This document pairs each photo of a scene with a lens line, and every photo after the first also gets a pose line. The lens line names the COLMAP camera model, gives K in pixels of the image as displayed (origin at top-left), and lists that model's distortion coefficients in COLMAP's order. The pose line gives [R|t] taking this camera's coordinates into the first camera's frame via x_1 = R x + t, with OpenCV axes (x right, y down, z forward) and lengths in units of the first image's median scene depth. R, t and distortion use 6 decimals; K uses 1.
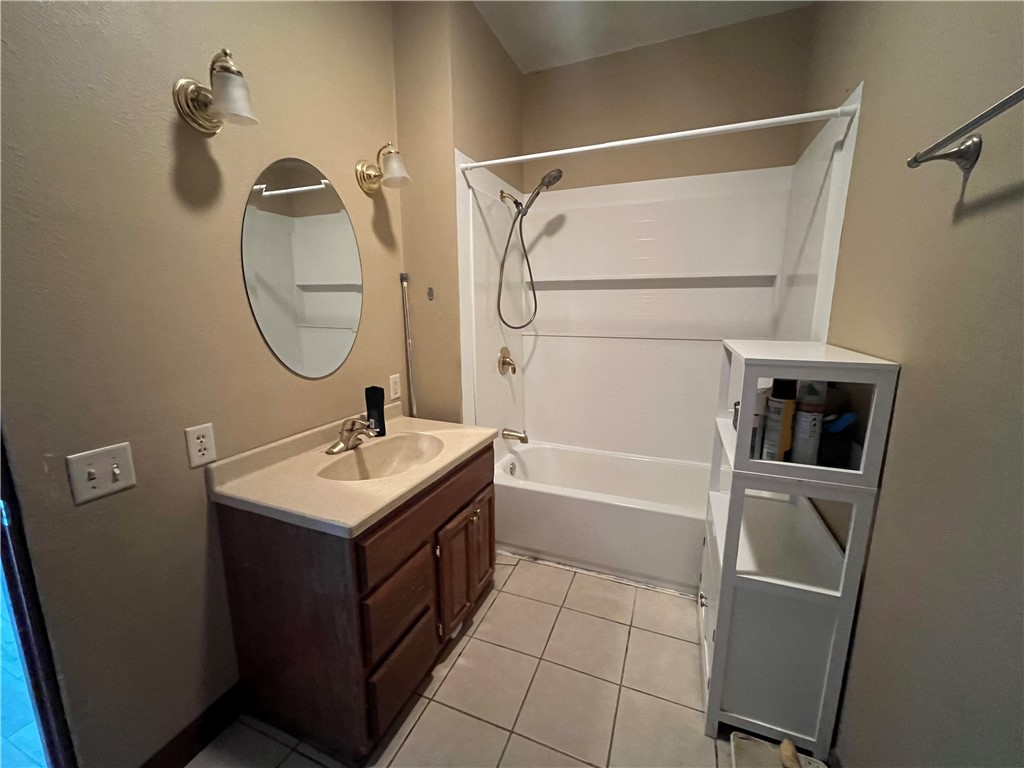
lens RADIAL K [[413.9, 0, 515.0], [0, 413.9, 385.0], [0, 0, 1]] dist [0.002814, 0.000217]
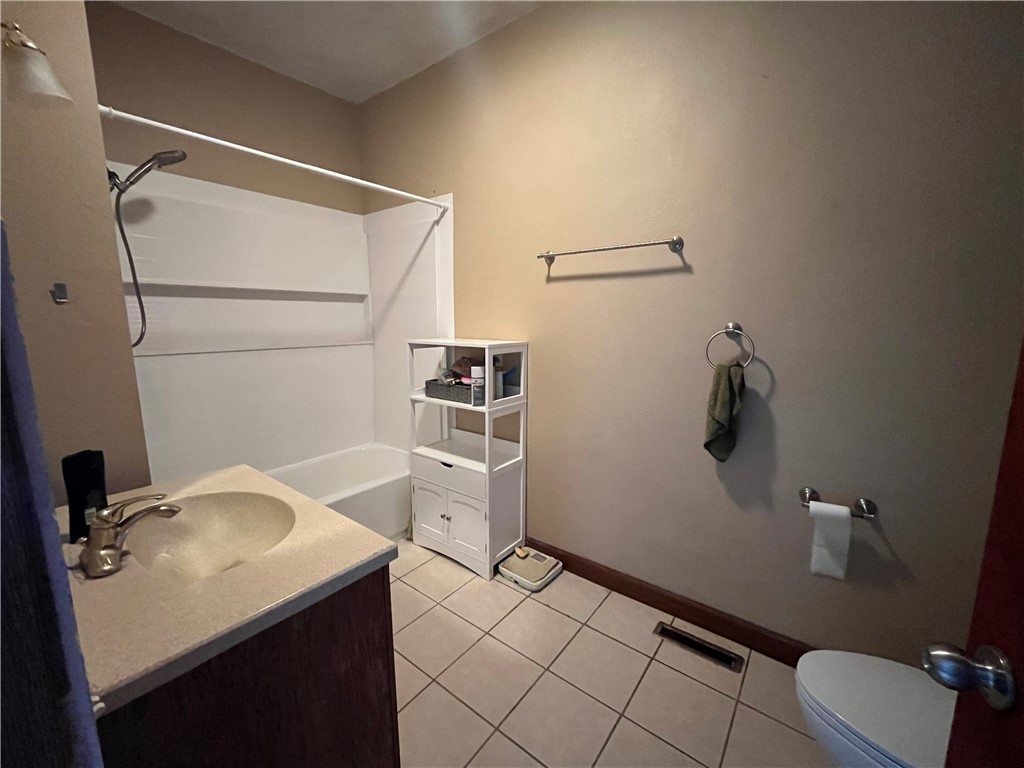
lens RADIAL K [[413.9, 0, 515.0], [0, 413.9, 385.0], [0, 0, 1]] dist [0.002814, 0.000217]
pose [[0.269835, -0.151601, 0.950898, -0.735491], [0.183838, 0.977474, 0.103671, -0.038260], [-0.945195, 0.146837, 0.291627, 0.259631]]
